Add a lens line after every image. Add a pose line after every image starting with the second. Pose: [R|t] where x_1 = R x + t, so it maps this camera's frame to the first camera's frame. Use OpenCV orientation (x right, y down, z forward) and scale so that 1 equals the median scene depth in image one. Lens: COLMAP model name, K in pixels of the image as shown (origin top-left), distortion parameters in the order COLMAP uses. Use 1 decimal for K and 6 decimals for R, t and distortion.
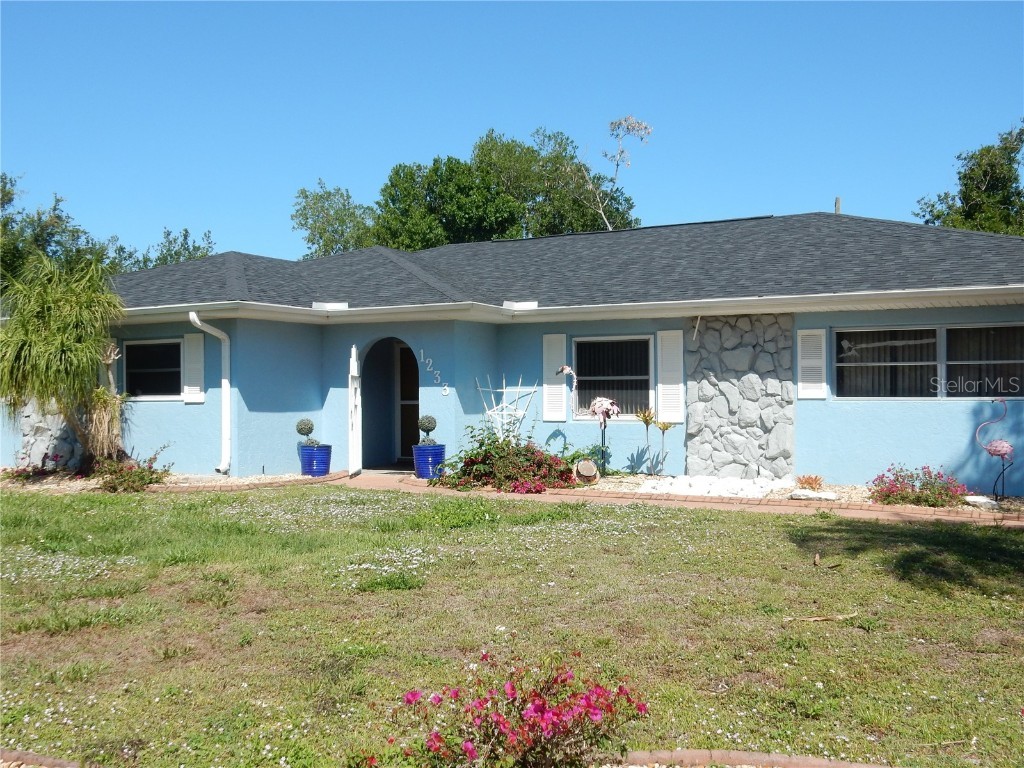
lens RADIAL K [[1046.0, 0, 512.1], [0, 1046.0, 386.7], [0, 0, 1]] dist [-0.003551, 0.000000]
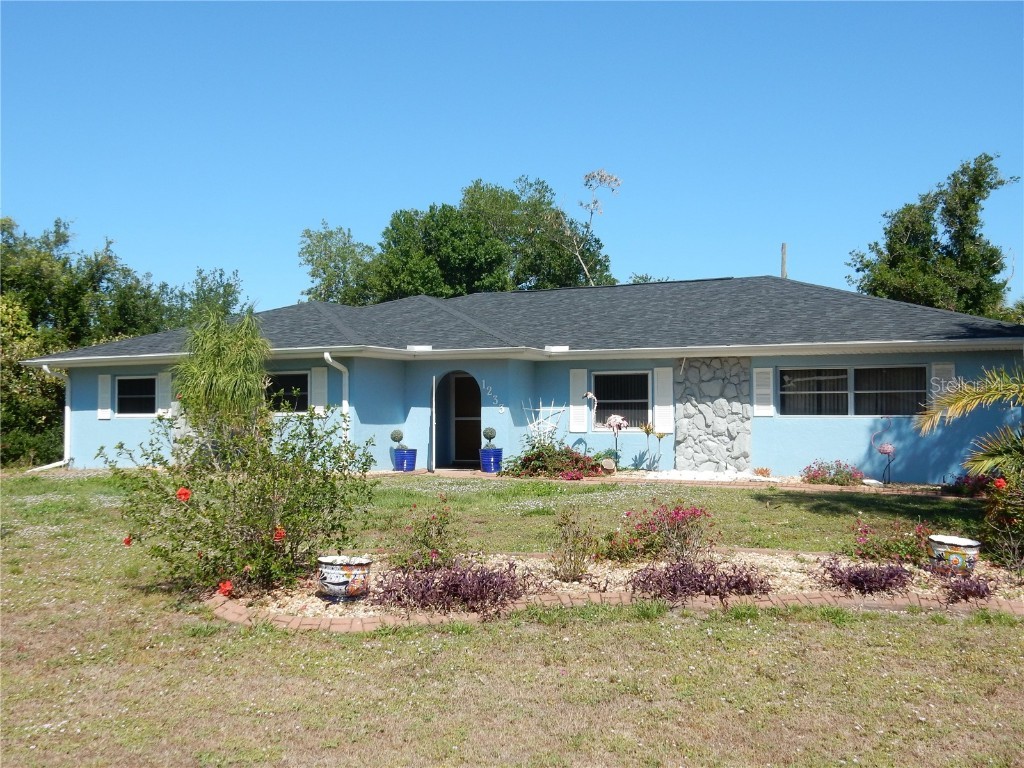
lens RADIAL K [[1046.0, 0, 511.7], [0, 1046.0, 383.3], [0, 0, 1]] dist [-0.003551, 0.000000]
pose [[0.998938, 0.006029, 0.045673, -0.112913], [-0.004904, 0.999683, -0.024705, 0.003284], [-0.045808, 0.024454, 0.998651, -0.380673]]
